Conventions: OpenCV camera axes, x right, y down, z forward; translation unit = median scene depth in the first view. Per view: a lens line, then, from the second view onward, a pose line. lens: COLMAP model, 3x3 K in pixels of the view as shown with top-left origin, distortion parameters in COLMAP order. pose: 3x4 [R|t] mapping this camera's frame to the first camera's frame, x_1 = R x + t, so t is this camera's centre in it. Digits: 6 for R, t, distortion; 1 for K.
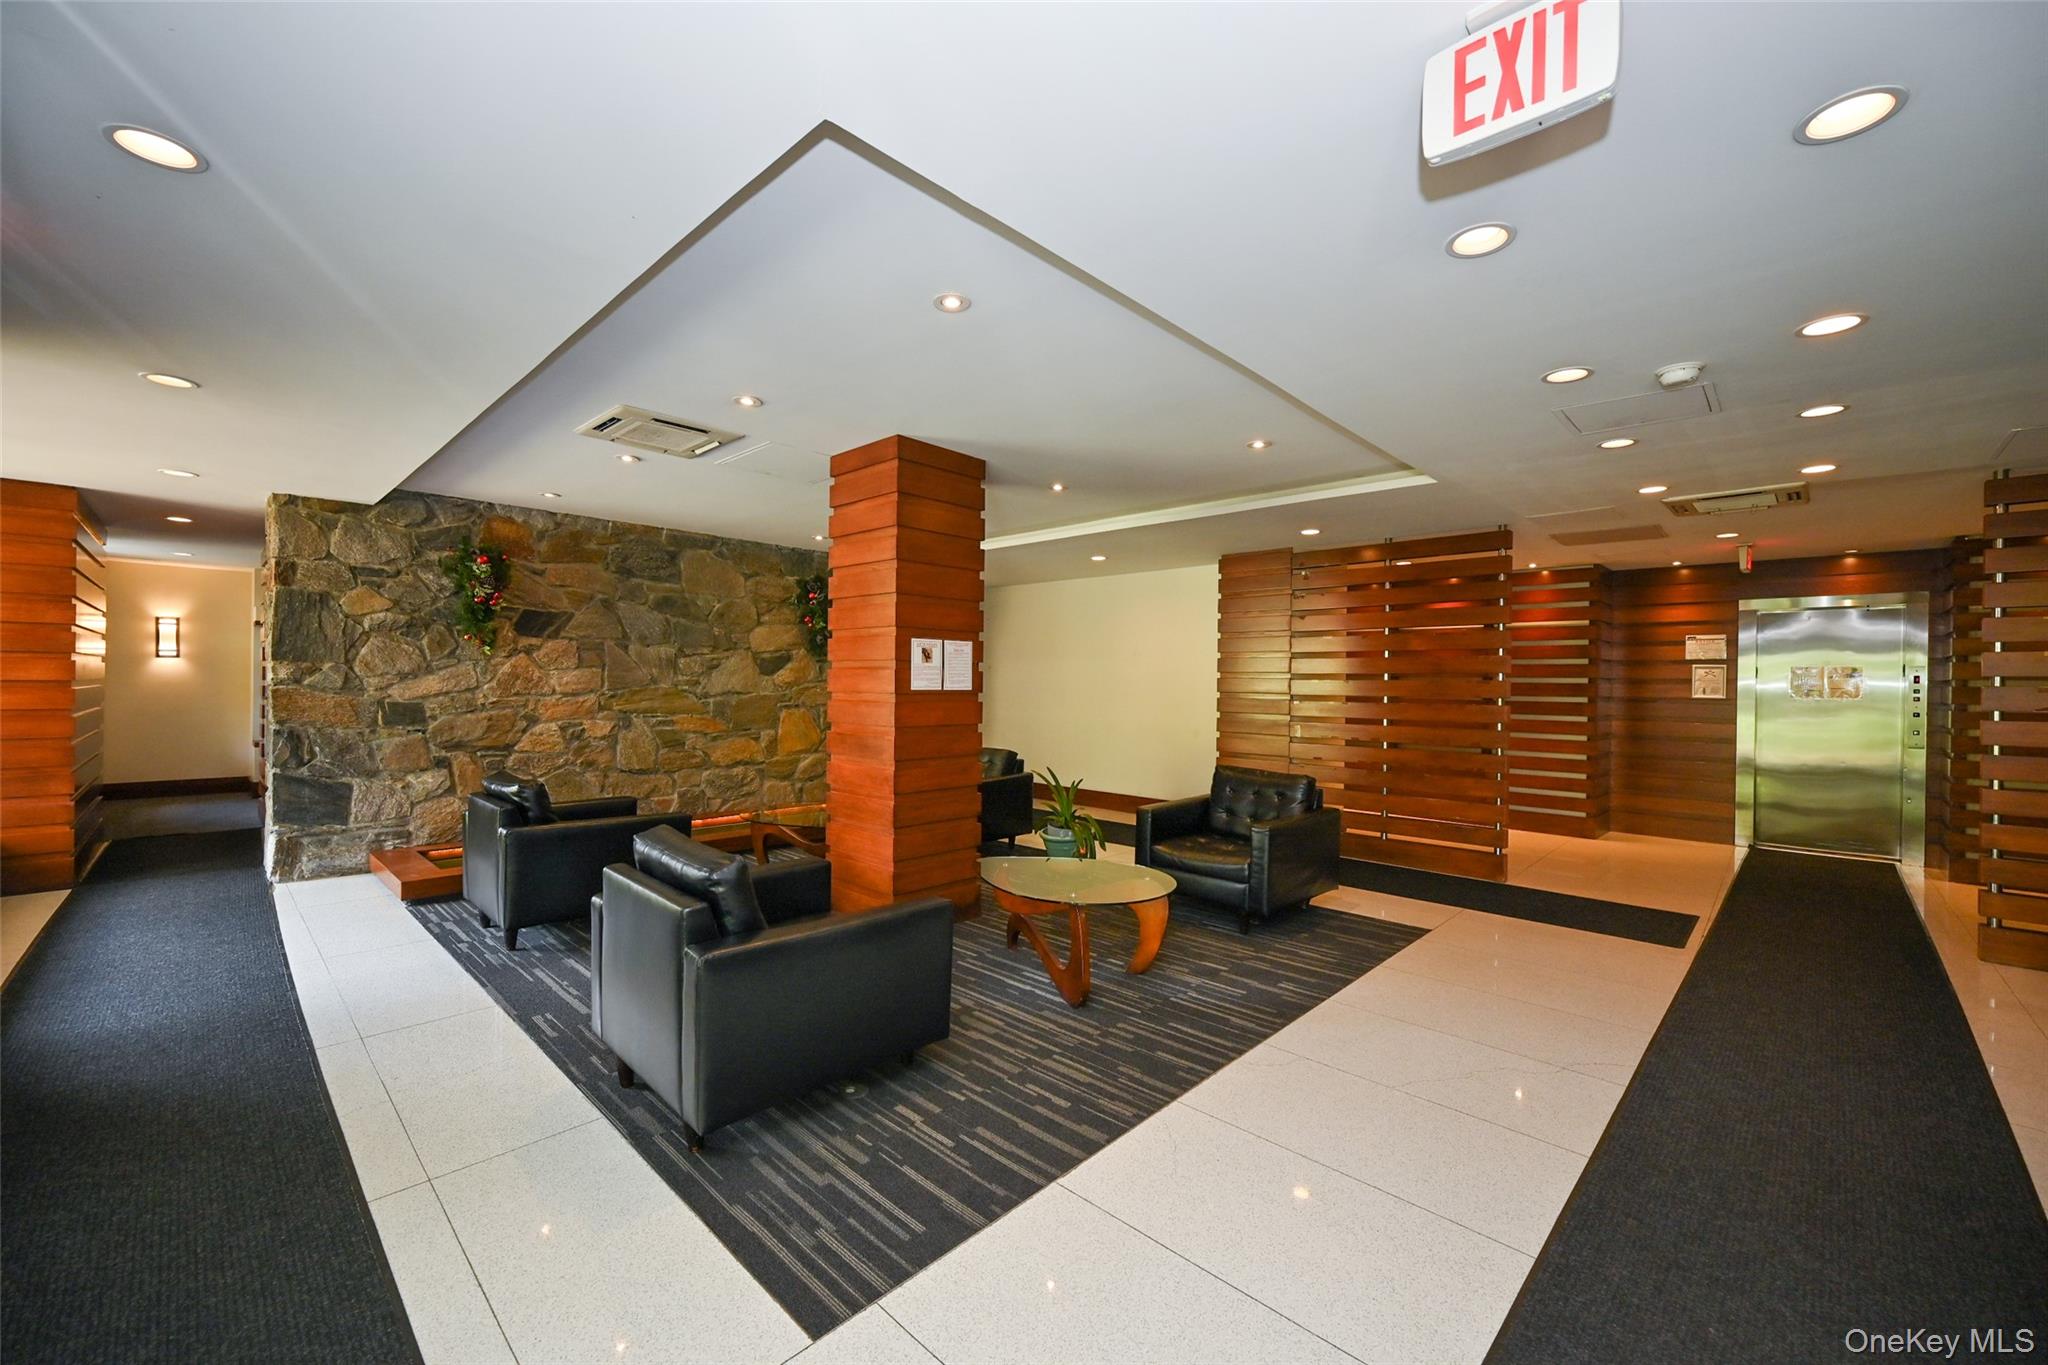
lens RADIAL K [[814.0, 0, 1020.0], [0, 814.0, 682.1], [0, 0, 1]] dist [-0.010238, -0.000074]
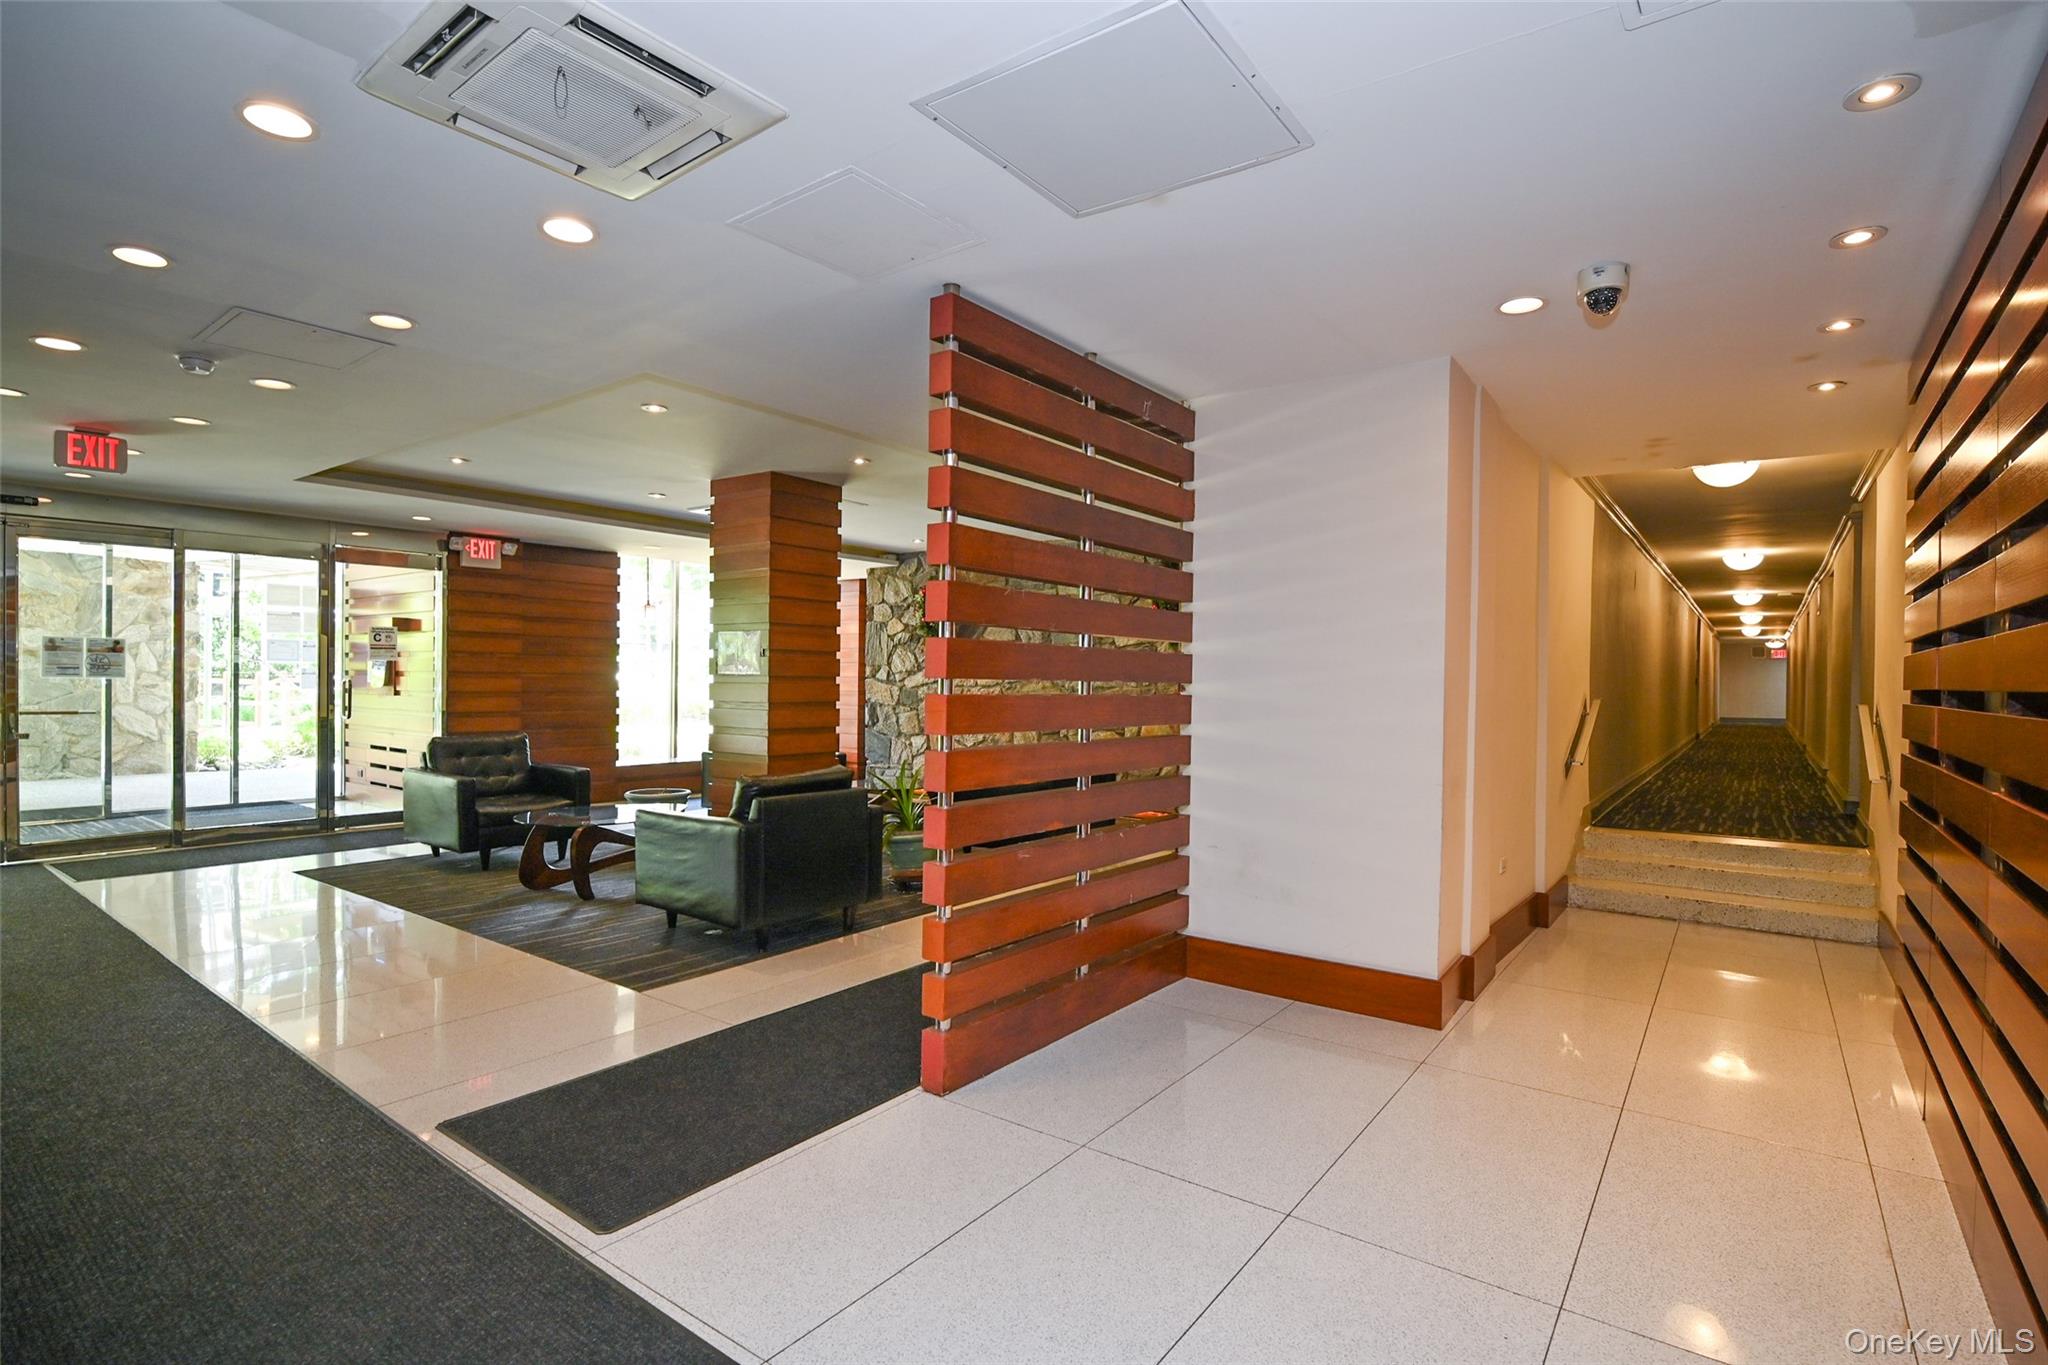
lens RADIAL K [[988.6, 0, 1019.9], [0, 988.6, 688.0], [0, 0, 1]] dist [0.001893, 0.000252]
pose [[0.130037, 0.002859, -0.991505, 1.186488], [-0.012573, 0.999920, 0.001234, 0.017125], [0.991429, 0.012306, 0.130063, 0.999536]]
